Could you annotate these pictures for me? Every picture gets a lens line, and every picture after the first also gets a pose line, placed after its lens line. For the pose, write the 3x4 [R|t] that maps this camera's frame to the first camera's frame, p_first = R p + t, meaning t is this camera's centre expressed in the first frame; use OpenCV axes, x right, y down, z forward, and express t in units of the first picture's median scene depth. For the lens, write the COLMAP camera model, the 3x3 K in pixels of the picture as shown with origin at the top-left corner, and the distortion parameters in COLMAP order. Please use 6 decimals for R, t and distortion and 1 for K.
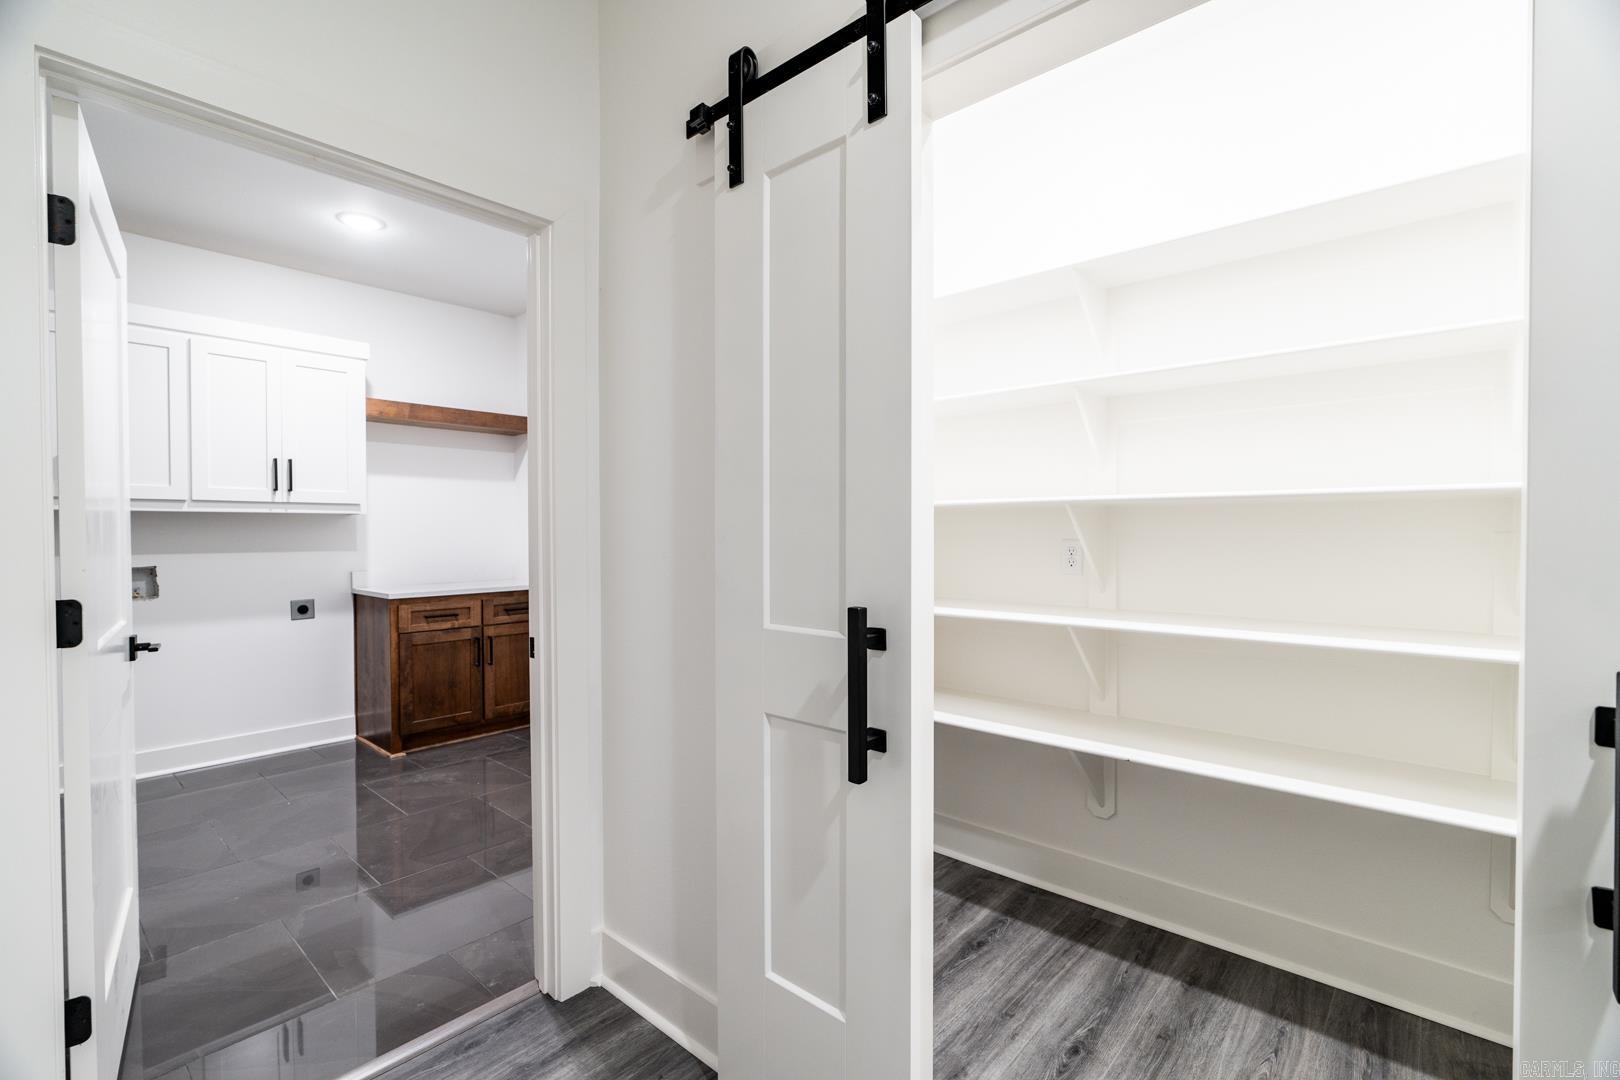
lens RADIAL K [[735.5, 0, 812.8], [0, 735.5, 541.6], [0, 0, 1]] dist [-0.013378, 0.005436]
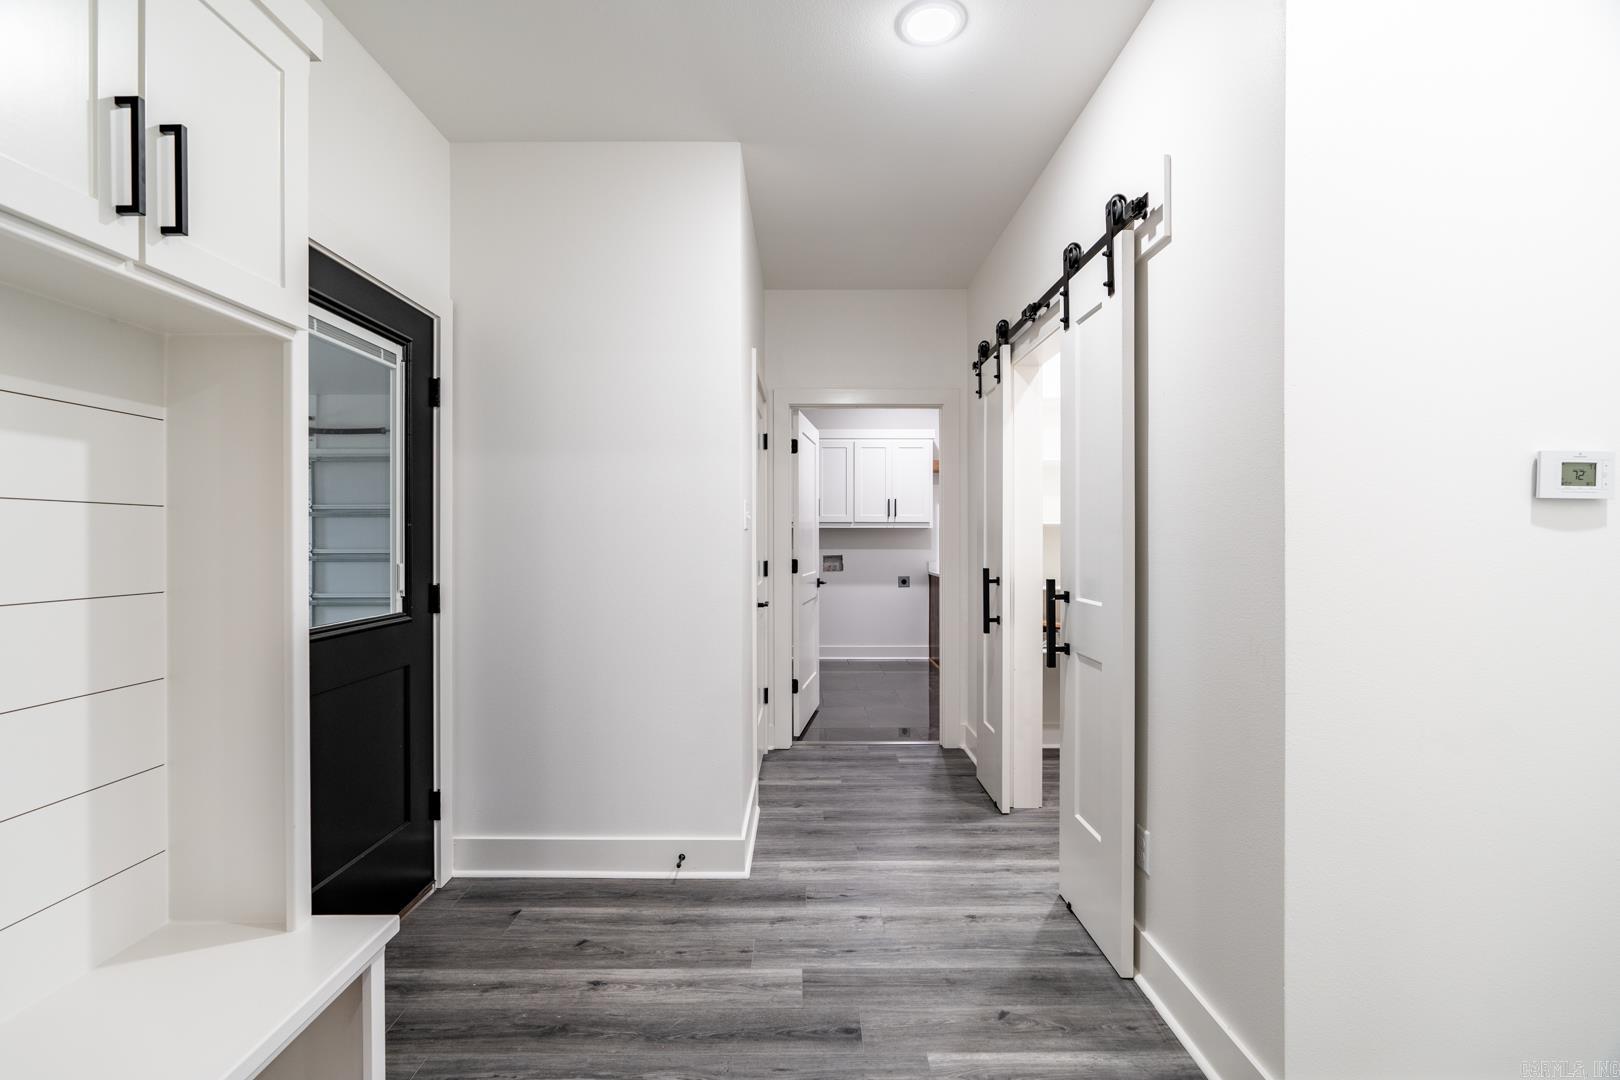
lens RADIAL K [[735.5, 0, 817.3], [0, 735.5, 537.2], [0, 0, 1]] dist [-0.013378, 0.005436]
pose [[0.681014, 0.003353, -0.732263, 0.478786], [-0.014269, 0.999860, -0.008692, 0.002999], [0.732132, 0.016368, 0.680966, -0.384428]]
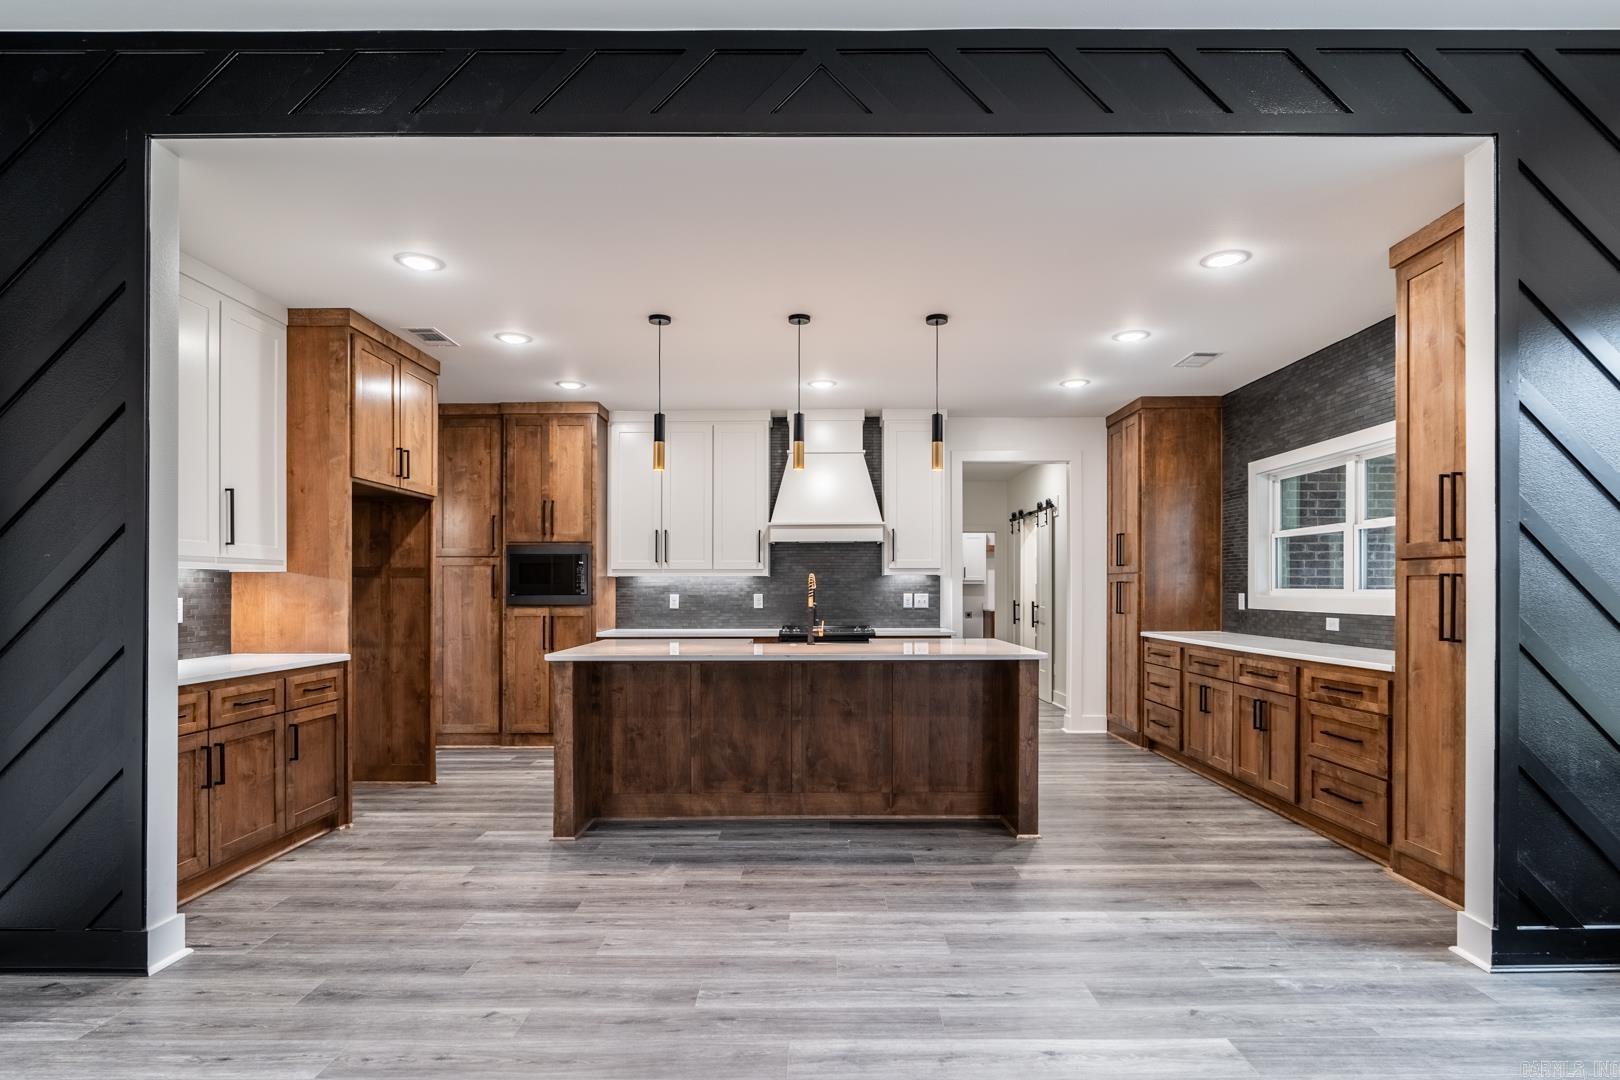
lens RADIAL K [[829.9, 0, 819.7], [0, 829.9, 587.3], [0, 0, 1]] dist [-0.001805, 0.002229]
pose [[0.670590, 0.002801, -0.741823, 1.840602], [-0.014911, 0.999842, -0.009704, 0.028633], [0.741678, 0.017568, 0.670526, -2.333387]]
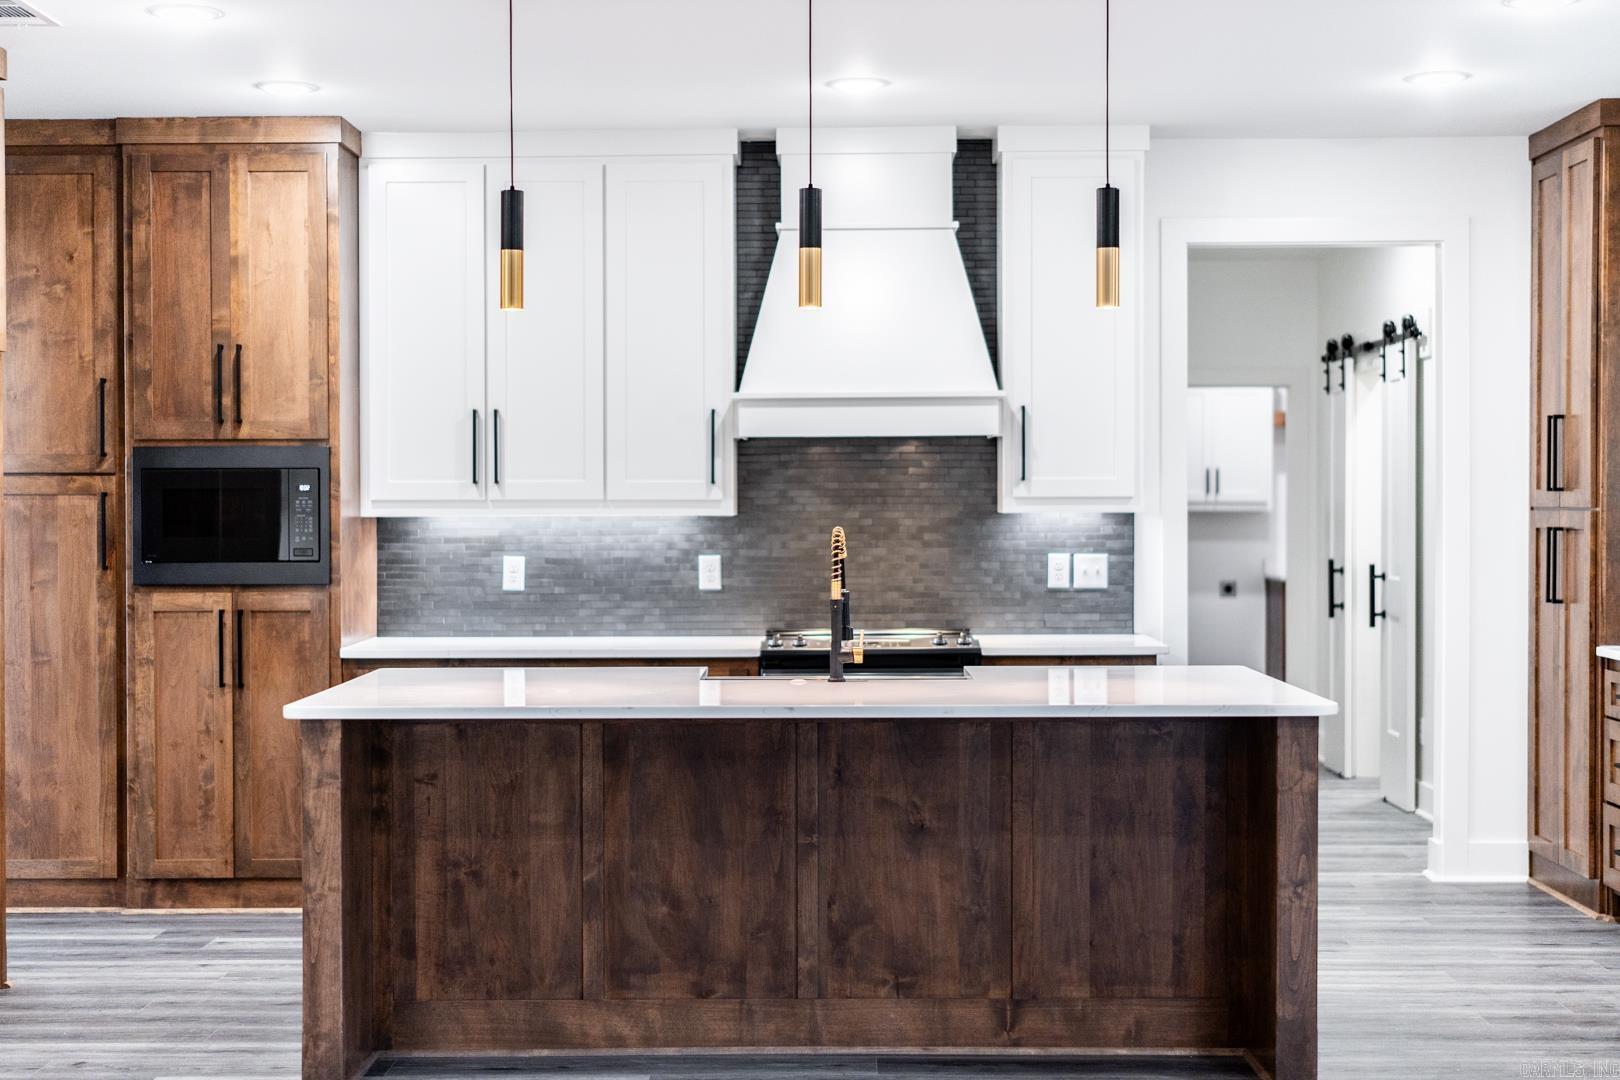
lens RADIAL K [[2304.8, 0, 806.6], [0, 2304.8, 533.1], [0, 0, 1]] dist [0.032605, 0.000000]
pose [[0.658409, 0.014344, -0.752524, 2.165656], [-0.013524, 0.999882, 0.007227, -0.022321], [0.752539, 0.005419, 0.658525, -2.641521]]
